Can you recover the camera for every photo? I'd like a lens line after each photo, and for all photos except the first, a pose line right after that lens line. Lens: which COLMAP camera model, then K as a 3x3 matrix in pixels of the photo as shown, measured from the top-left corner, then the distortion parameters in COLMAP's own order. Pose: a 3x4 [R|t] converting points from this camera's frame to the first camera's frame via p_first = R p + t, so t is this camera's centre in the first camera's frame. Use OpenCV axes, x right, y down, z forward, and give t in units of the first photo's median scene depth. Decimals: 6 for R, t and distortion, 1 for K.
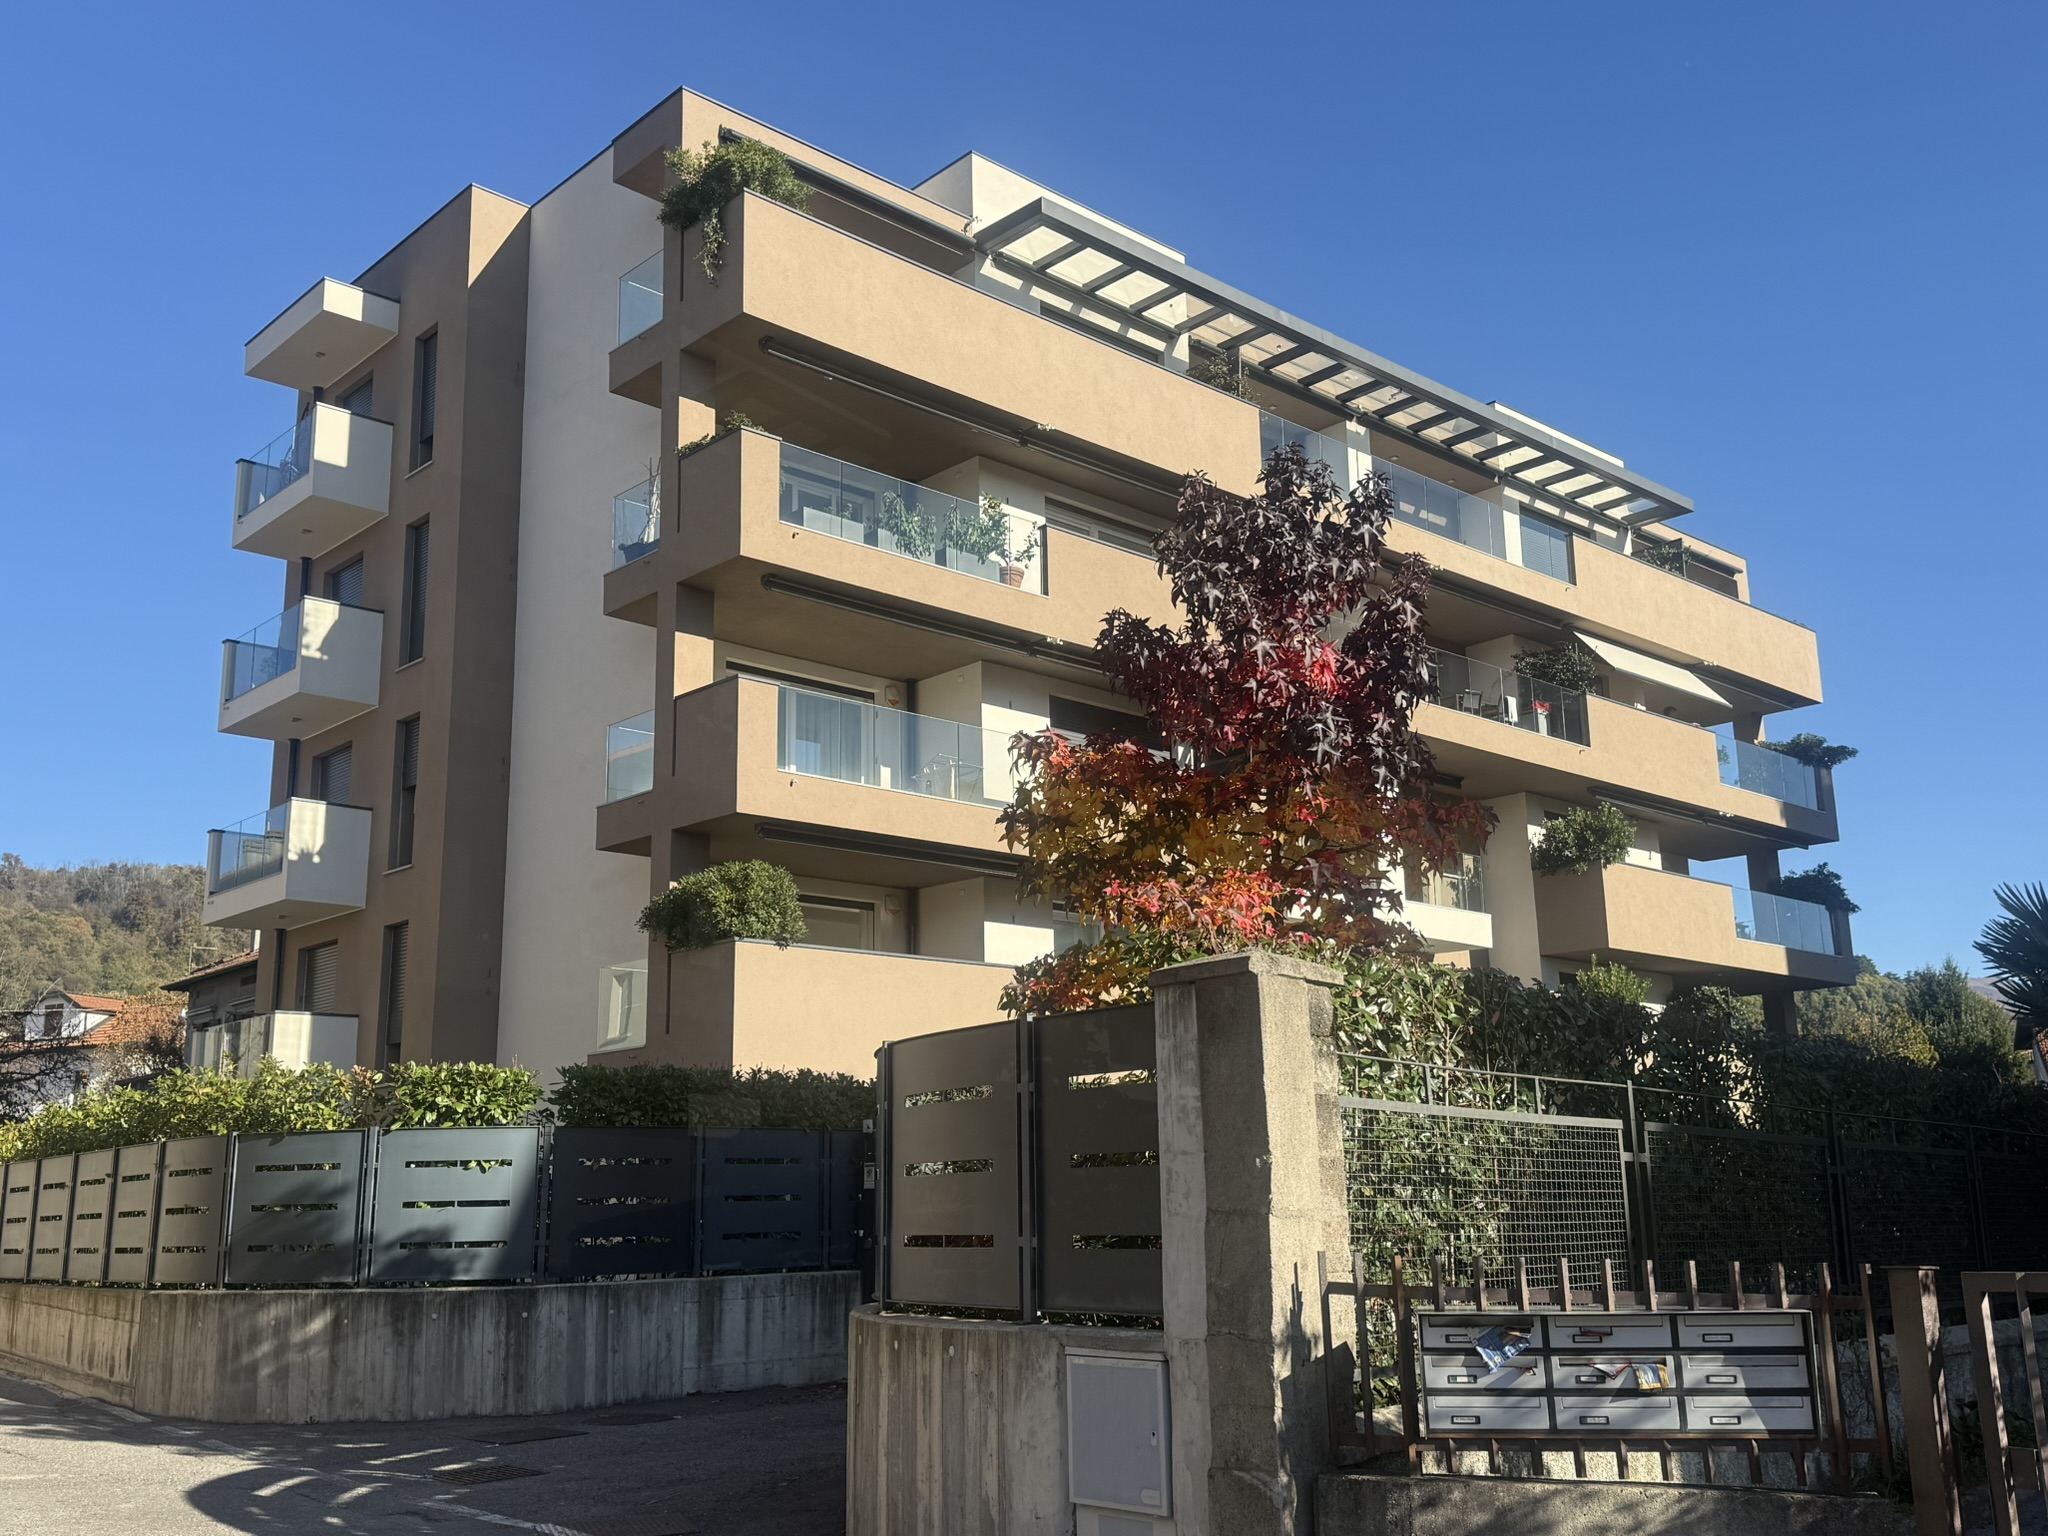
lens RADIAL K [[1915.3, 0, 1024.0], [0, 1915.3, 768.0], [0, 0, 1]] dist [0.096275, -0.014192]
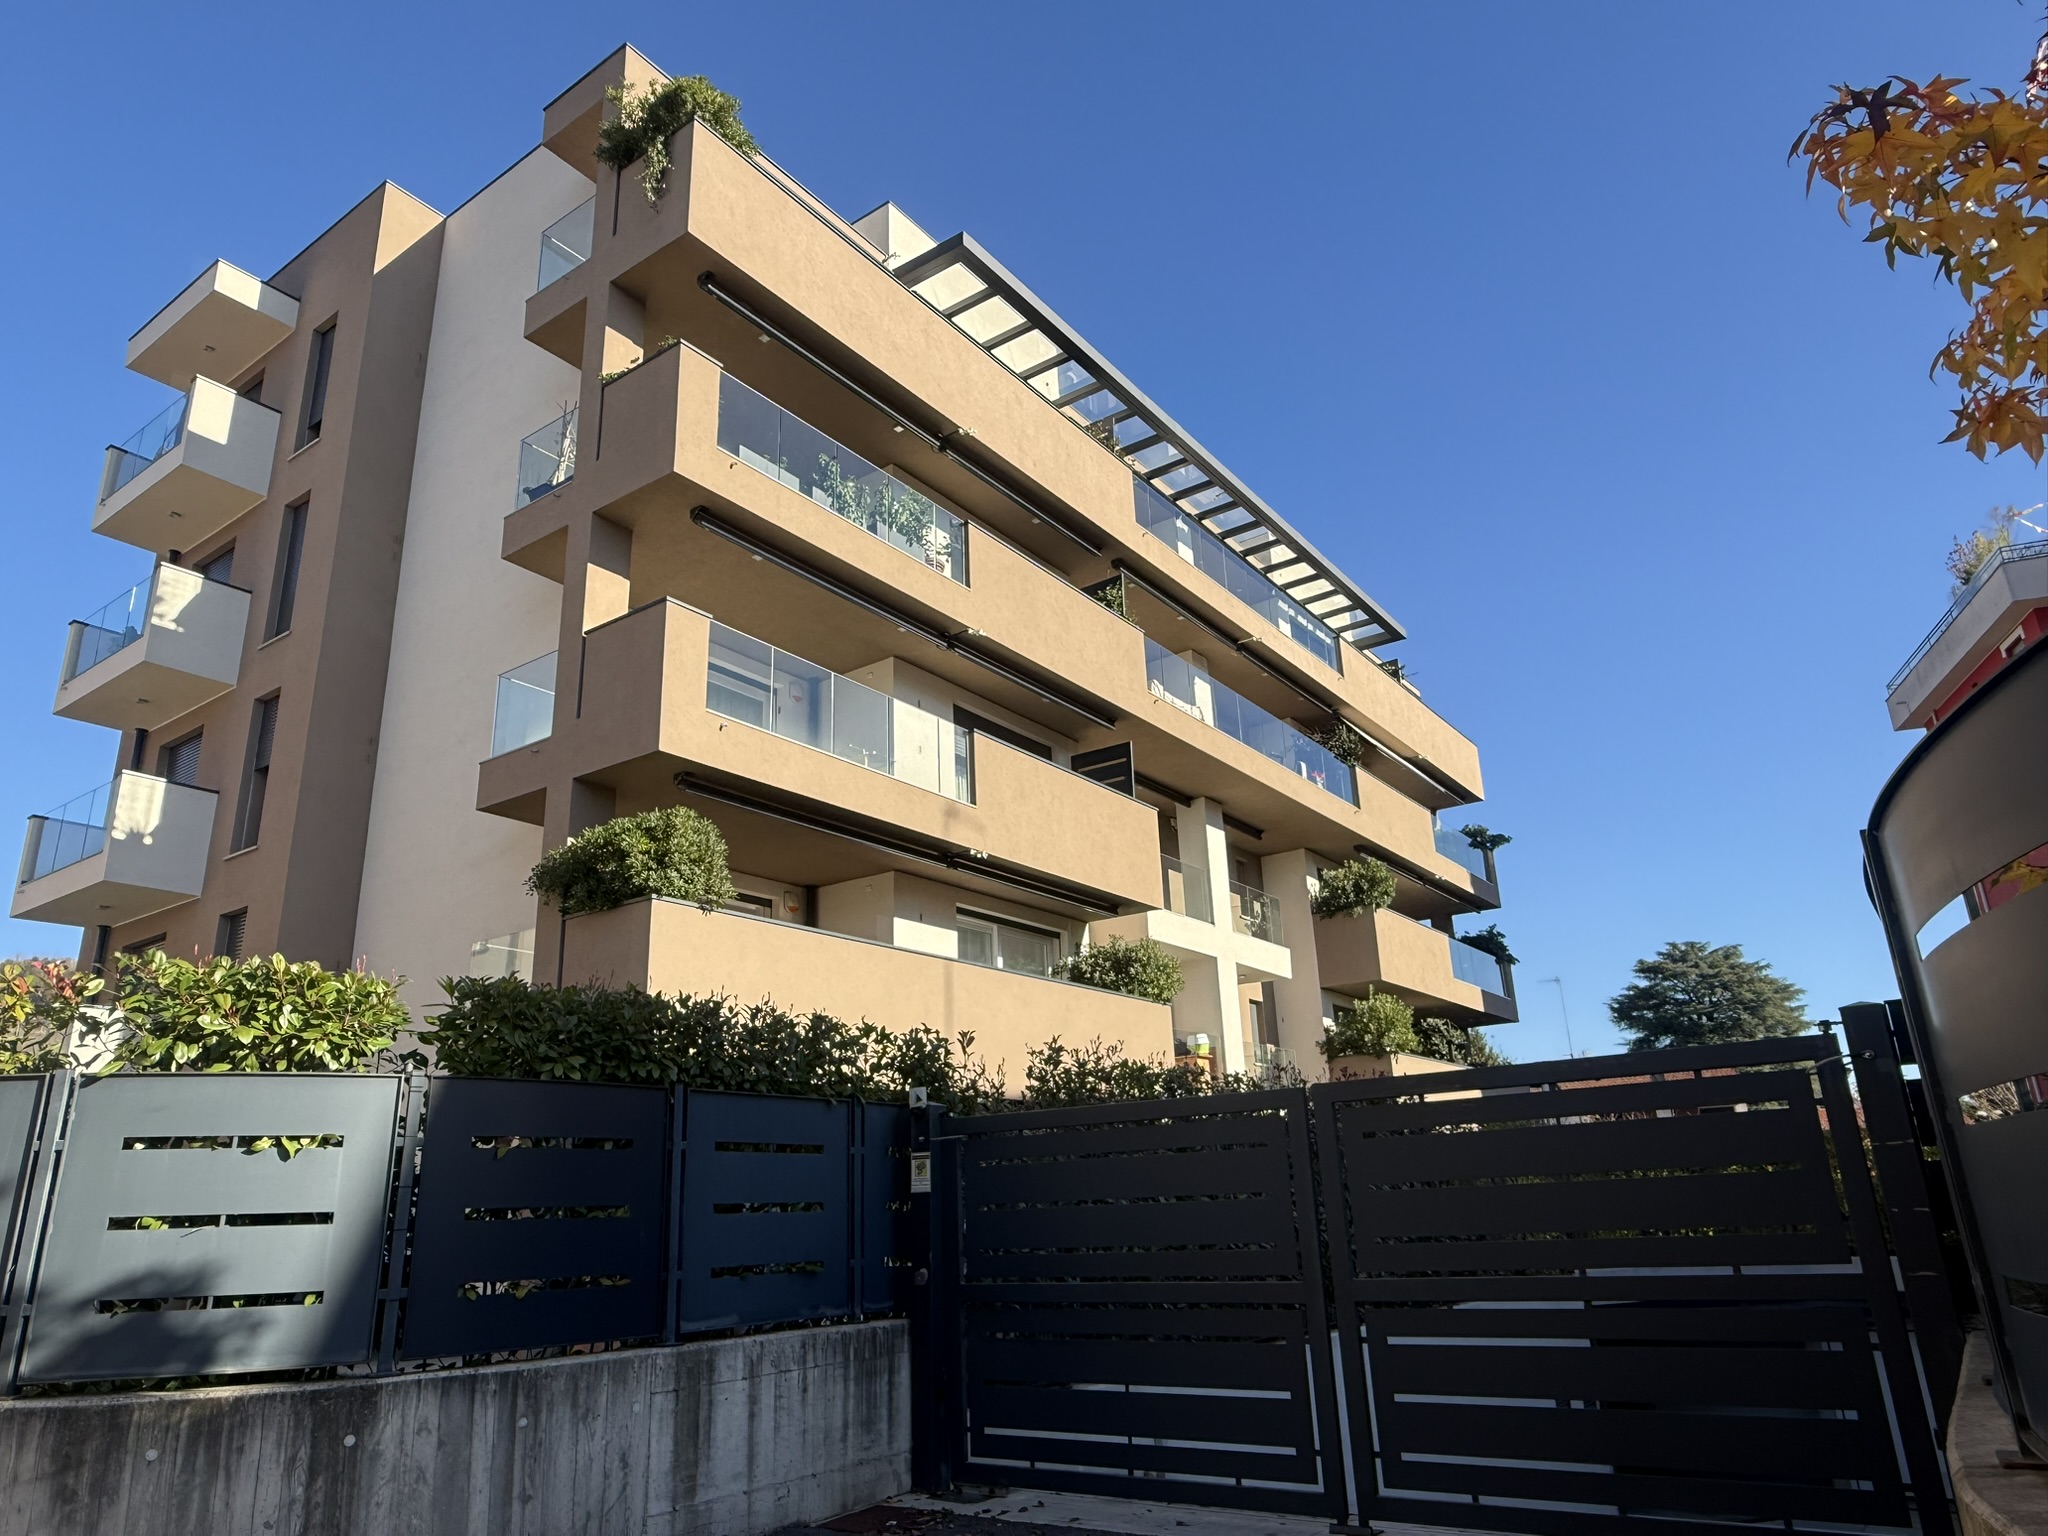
lens RADIAL K [[1319.8, 0, 1023.5], [0, 1319.8, 775.5], [0, 0, 1]] dist [-0.005606, 0.005419]
pose [[0.980494, 0.045133, 0.191299, -0.102891], [-0.025558, 0.994292, -0.103588, 0.090847], [-0.194882, 0.096678, 0.976050, 0.398357]]
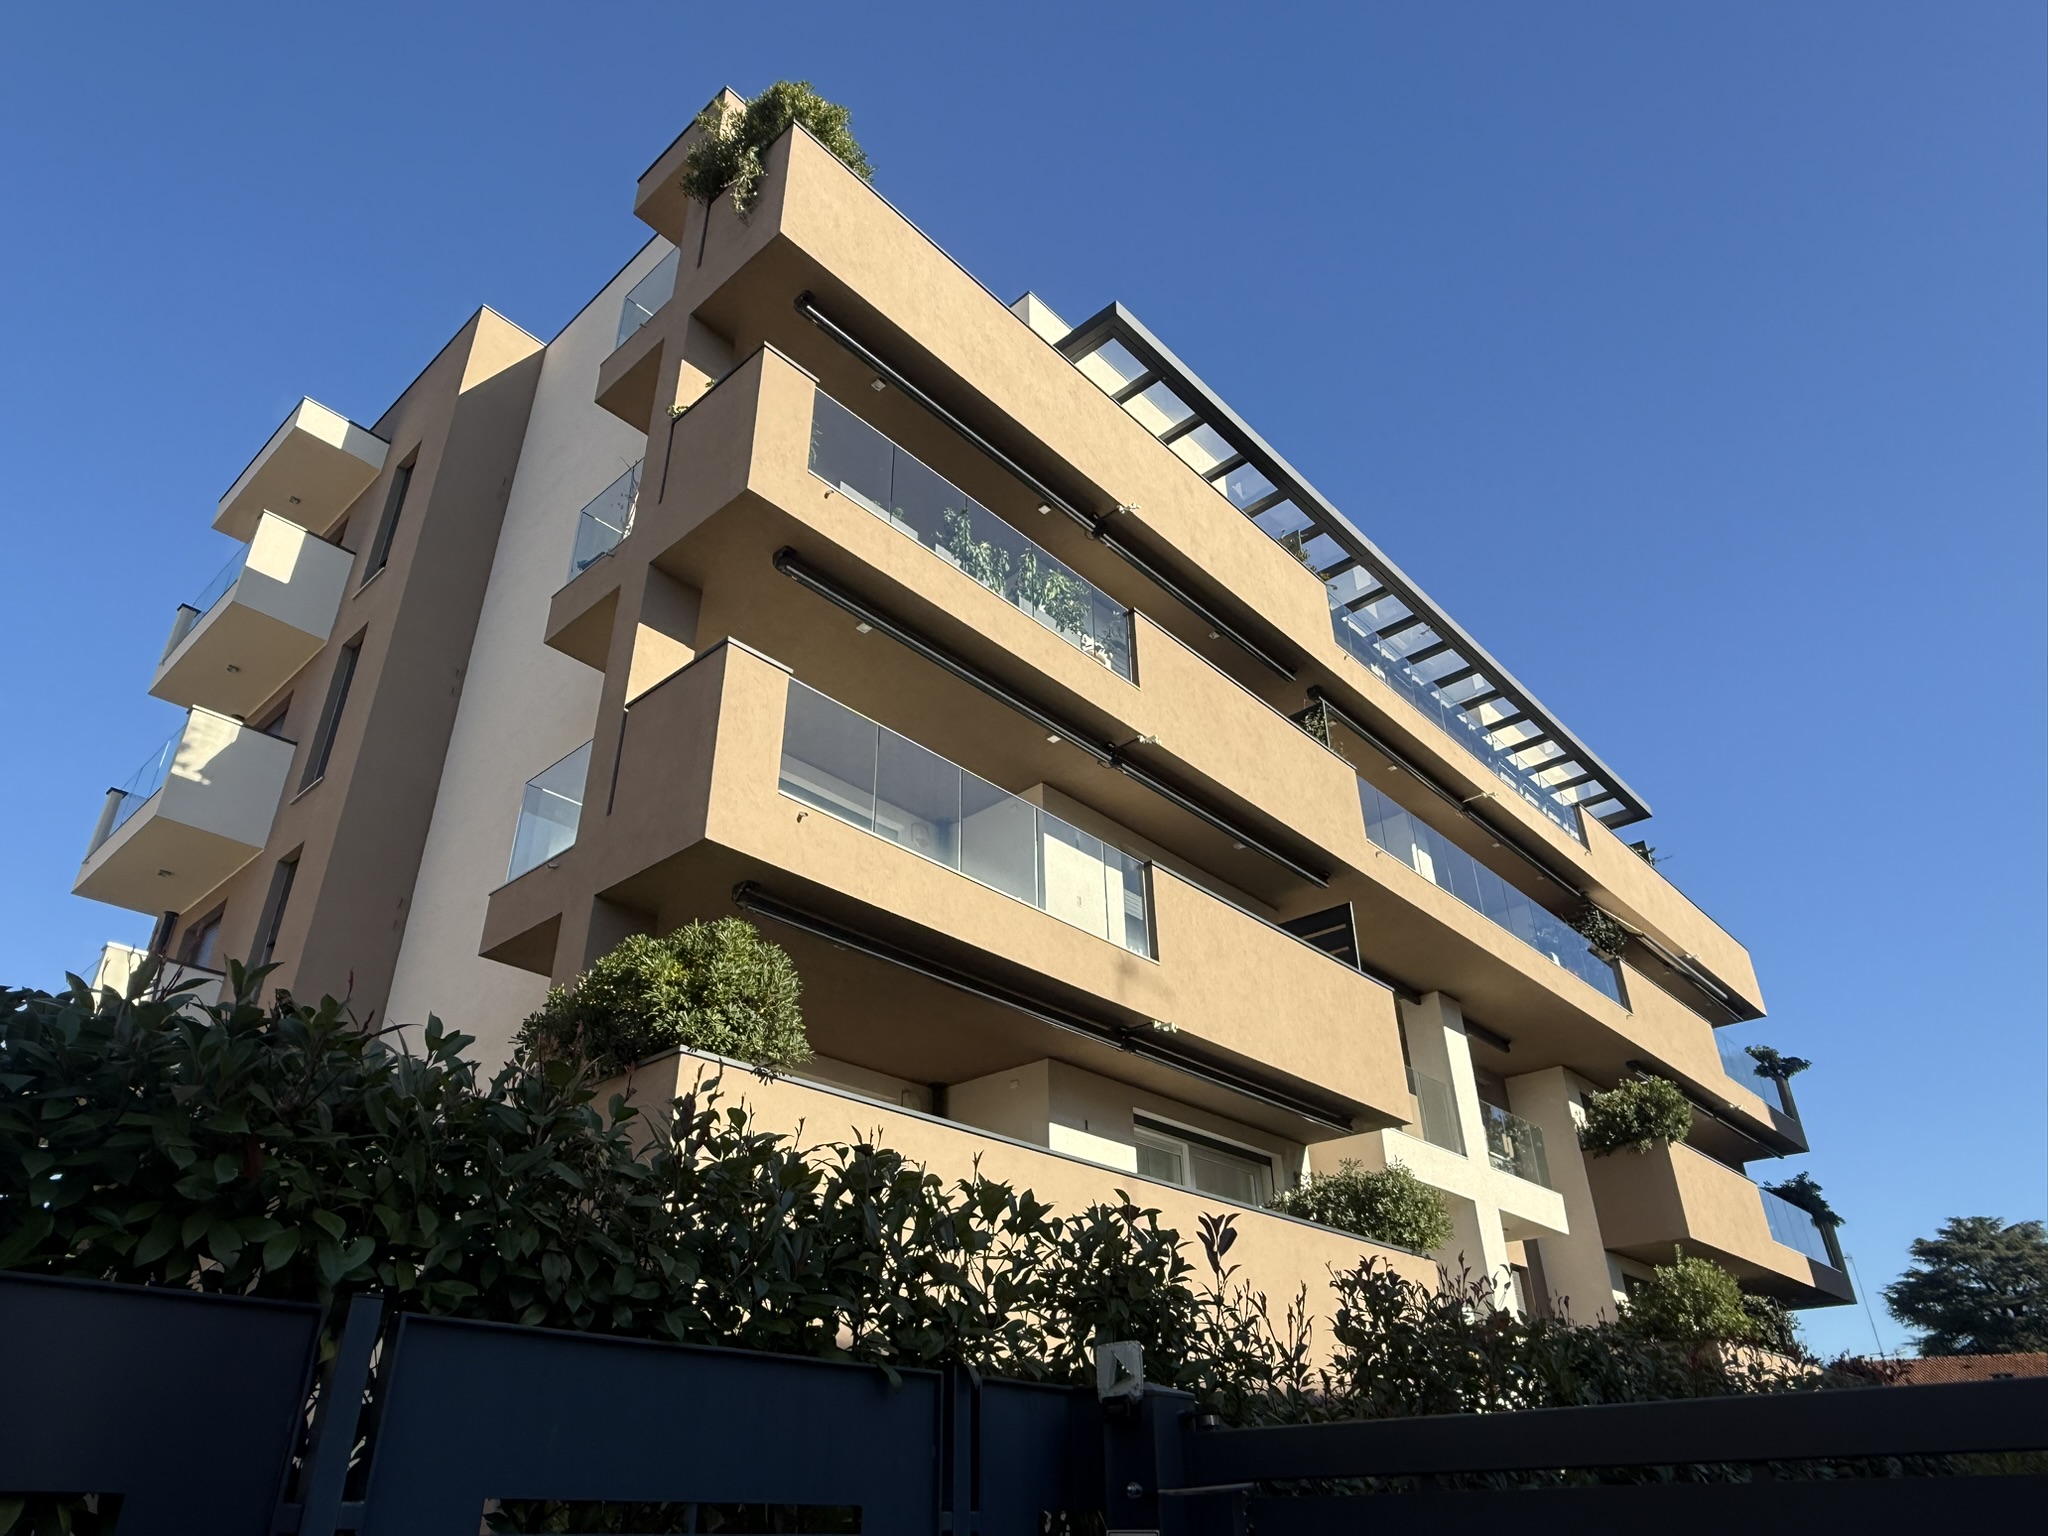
lens RADIAL K [[1314.1, 0, 1011.1], [0, 1314.1, 778.8], [0, 0, 1]] dist [-0.004380, 0.002035]
pose [[0.997122, 0.046465, 0.059902, -0.081640], [-0.026695, 0.954745, -0.296224, 0.122130], [-0.070956, 0.293772, 0.953238, 0.605971]]
